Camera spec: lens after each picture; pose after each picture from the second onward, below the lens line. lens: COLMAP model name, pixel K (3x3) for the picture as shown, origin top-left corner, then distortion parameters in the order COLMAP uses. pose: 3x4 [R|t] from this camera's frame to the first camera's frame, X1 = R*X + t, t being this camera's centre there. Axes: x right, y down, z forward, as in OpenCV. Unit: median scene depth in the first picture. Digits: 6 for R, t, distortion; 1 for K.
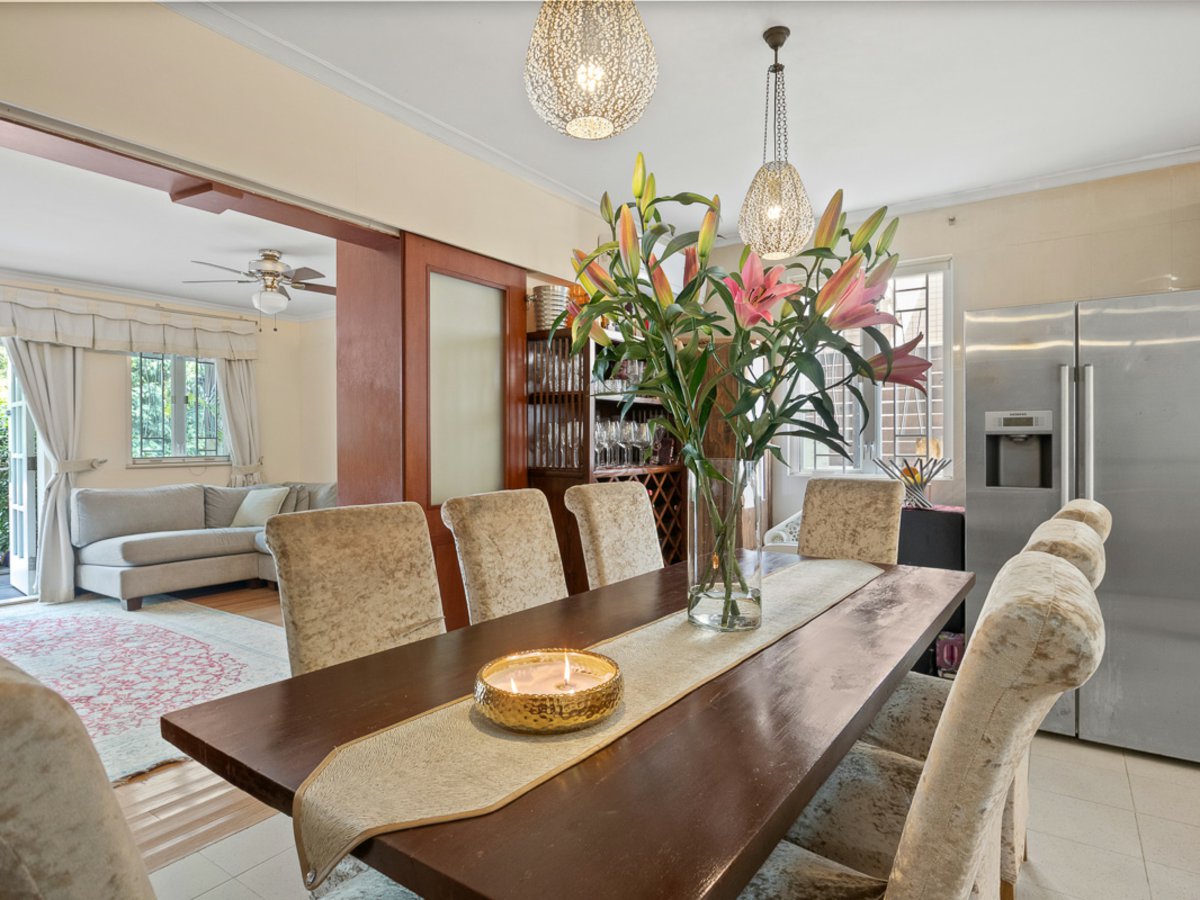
lens RADIAL K [[686.4, 0, 609.0], [0, 686.4, 434.1], [0, 0, 1]] dist [-0.001401, -0.000488]
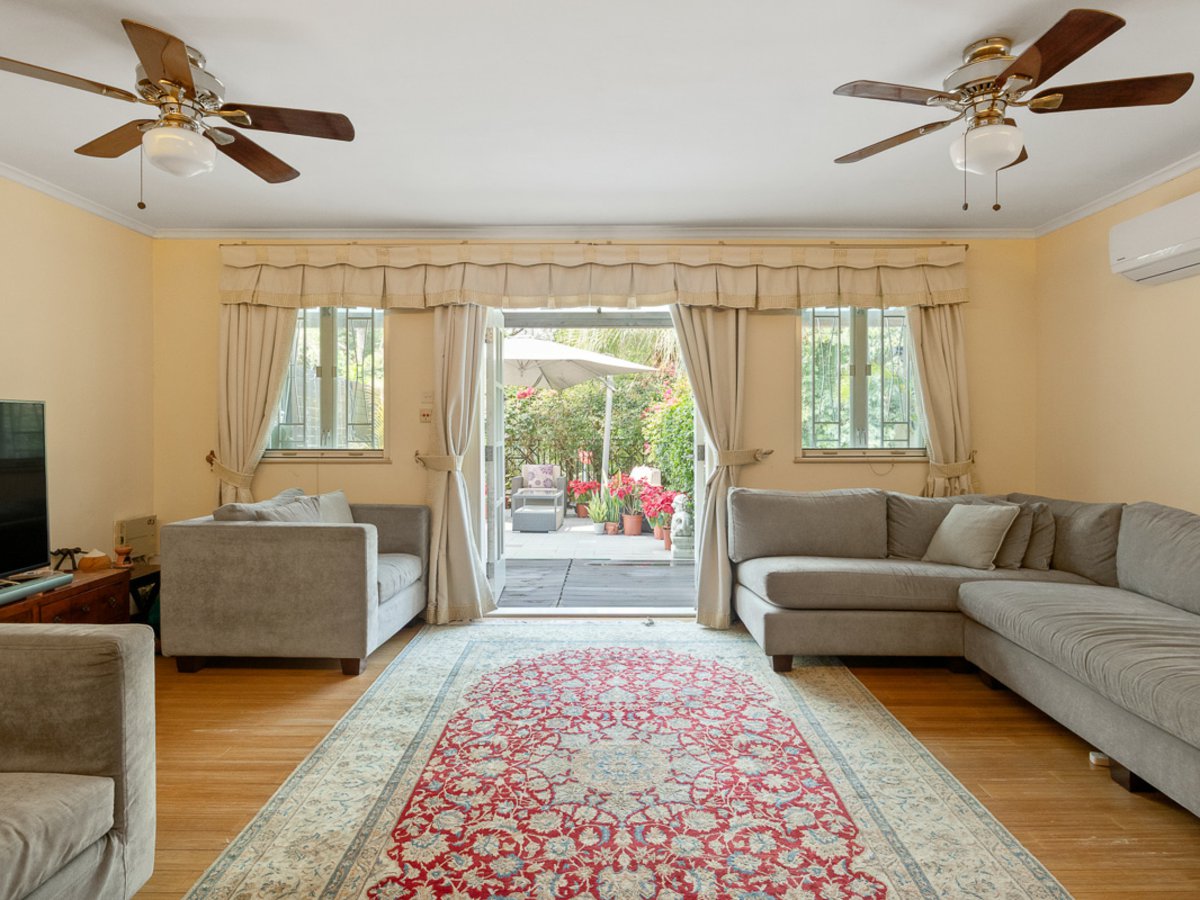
lens RADIAL K [[686.4, 0, 609.0], [0, 686.4, 434.1], [0, 0, 1]] dist [-0.001401, -0.000488]
pose [[0.568496, 0.014303, -0.822562, -0.203006], [0.005198, 0.999766, 0.020976, 0.001638], [0.822670, -0.016200, 0.568289, 0.418775]]
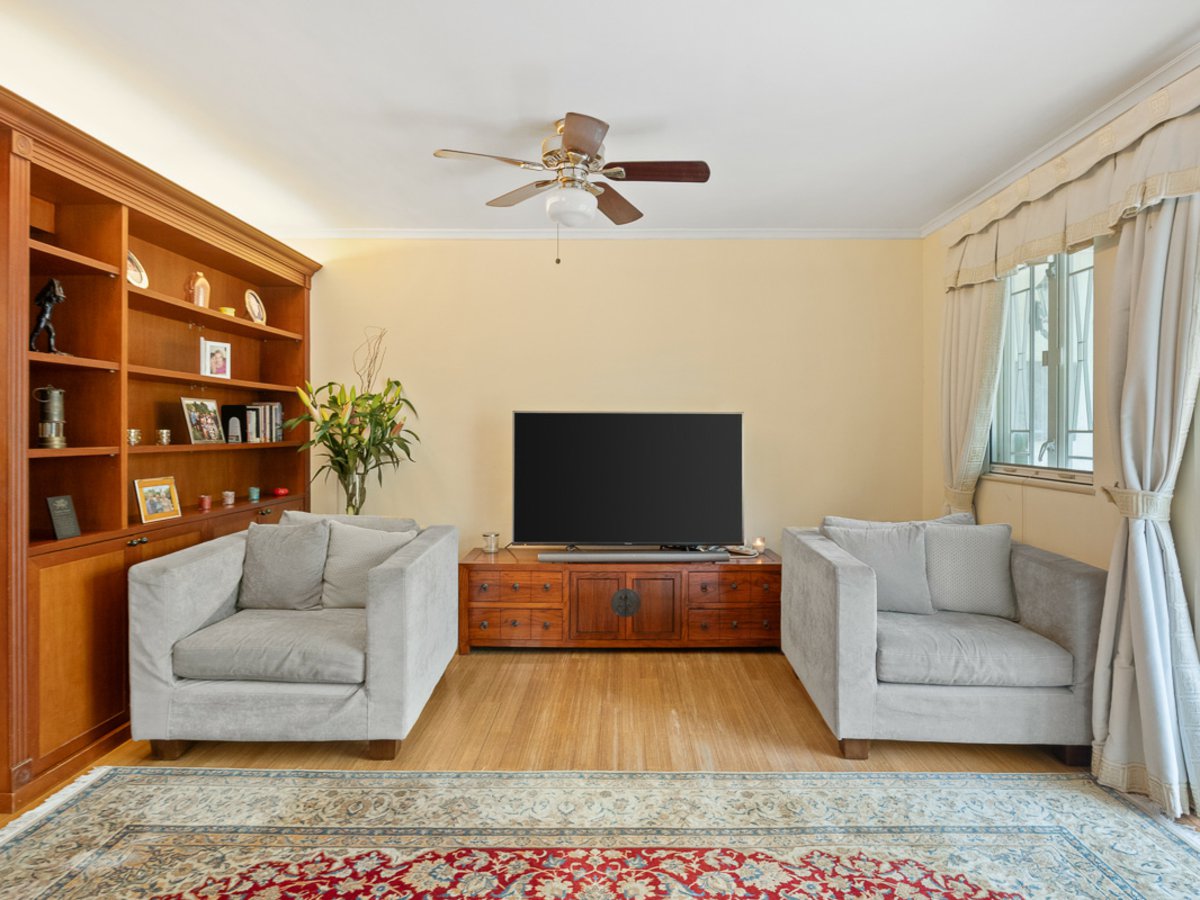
lens RADIAL K [[686.4, 0, 609.0], [0, 686.4, 434.1], [0, 0, 1]] dist [-0.001401, -0.000488]
pose [[-0.831255, 0.005254, -0.555866, -0.423687], [0.005238, 0.999985, 0.001619, 0.004469], [0.555866, -0.001566, -0.831270, 0.853406]]
